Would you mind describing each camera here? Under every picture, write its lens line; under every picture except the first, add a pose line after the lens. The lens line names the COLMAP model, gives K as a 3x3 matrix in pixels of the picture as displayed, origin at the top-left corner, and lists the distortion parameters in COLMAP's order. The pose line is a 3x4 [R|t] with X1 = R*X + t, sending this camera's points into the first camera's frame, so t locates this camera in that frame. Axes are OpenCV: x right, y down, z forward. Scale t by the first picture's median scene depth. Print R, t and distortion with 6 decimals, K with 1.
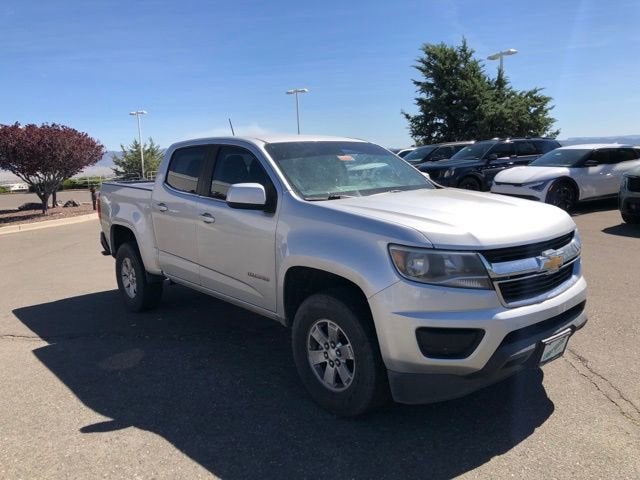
lens RADIAL K [[520.4, 0, 321.6], [0, 520.4, 238.4], [0, 0, 1]] dist [0.031520, -0.042319]
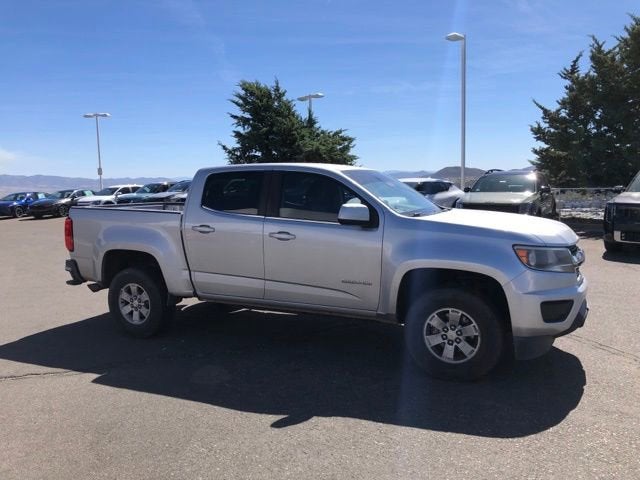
lens RADIAL K [[520.4, 0, 322.3], [0, 520.4, 241.9], [0, 0, 1]] dist [0.031520, -0.042319]
pose [[0.911505, -0.029101, 0.410257, -0.181717], [0.050155, 0.997914, -0.040649, 0.006893], [-0.408219, 0.057628, 0.911063, -0.012208]]
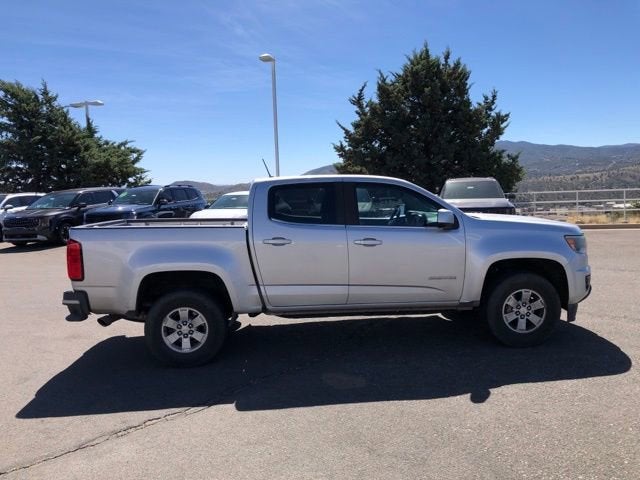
lens RADIAL K [[520.4, 0, 322.7], [0, 520.4, 244.0], [0, 0, 1]] dist [0.031520, -0.042319]
pose [[0.604278, -0.070017, 0.793691, -0.373724], [0.135896, 0.990593, -0.016077, -0.009305], [-0.785099, 0.117575, 0.608109, 0.110406]]
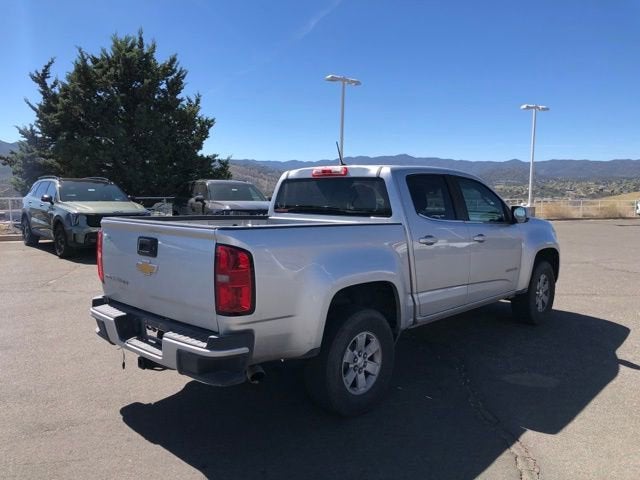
lens RADIAL K [[520.4, 0, 317.1], [0, 520.4, 240.7], [0, 0, 1]] dist [0.031520, -0.042319]
pose [[-0.103421, -0.065048, 0.992508, -0.407630], [0.150554, 0.985338, 0.080266, -0.055561], [-0.983177, 0.157727, -0.092112, 0.447046]]
